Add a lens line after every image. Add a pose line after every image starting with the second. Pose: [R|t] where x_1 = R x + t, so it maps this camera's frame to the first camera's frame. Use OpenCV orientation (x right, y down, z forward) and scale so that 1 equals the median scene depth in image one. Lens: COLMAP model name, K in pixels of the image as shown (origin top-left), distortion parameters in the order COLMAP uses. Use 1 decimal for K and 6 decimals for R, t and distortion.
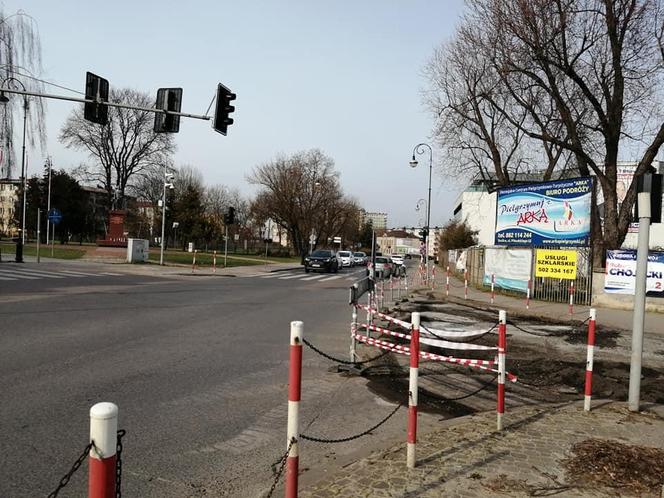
lens RADIAL K [[522.8, 0, 334.2], [0, 522.8, 249.7], [0, 0, 1]] dist [0.045840, -0.092775]
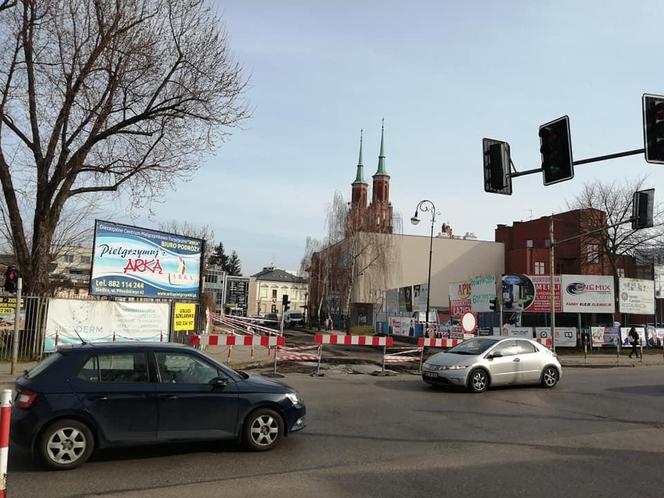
lens RADIAL K [[522.8, 0, 333.1], [0, 522.8, 241.7], [0, 0, 1]] dist [0.045840, -0.092775]
pose [[-0.583434, 0.050664, 0.810579, -0.550756], [-0.051339, 0.993756, -0.099066, -0.030516], [-0.810537, -0.099413, -0.577189, 1.266503]]
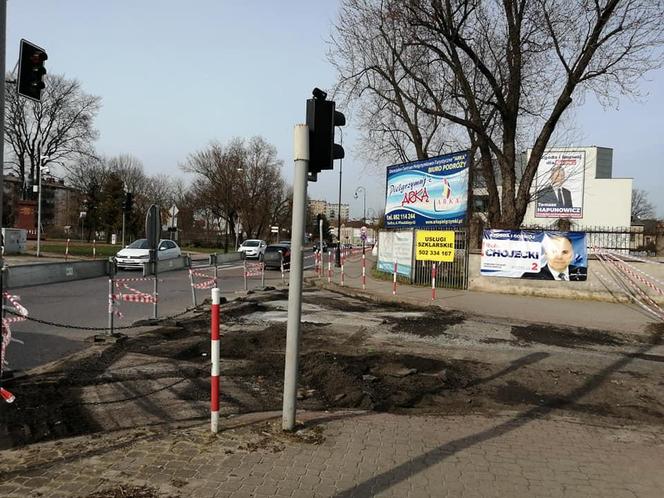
lens RADIAL K [[522.8, 0, 331.2], [0, 522.8, 256.0], [0, 0, 1]] dist [0.045840, -0.092775]
pose [[0.997643, -0.018129, 0.066184, 0.163144], [0.016220, 0.999440, 0.029259, 0.013678], [-0.066678, -0.028116, 0.997378, 0.078398]]
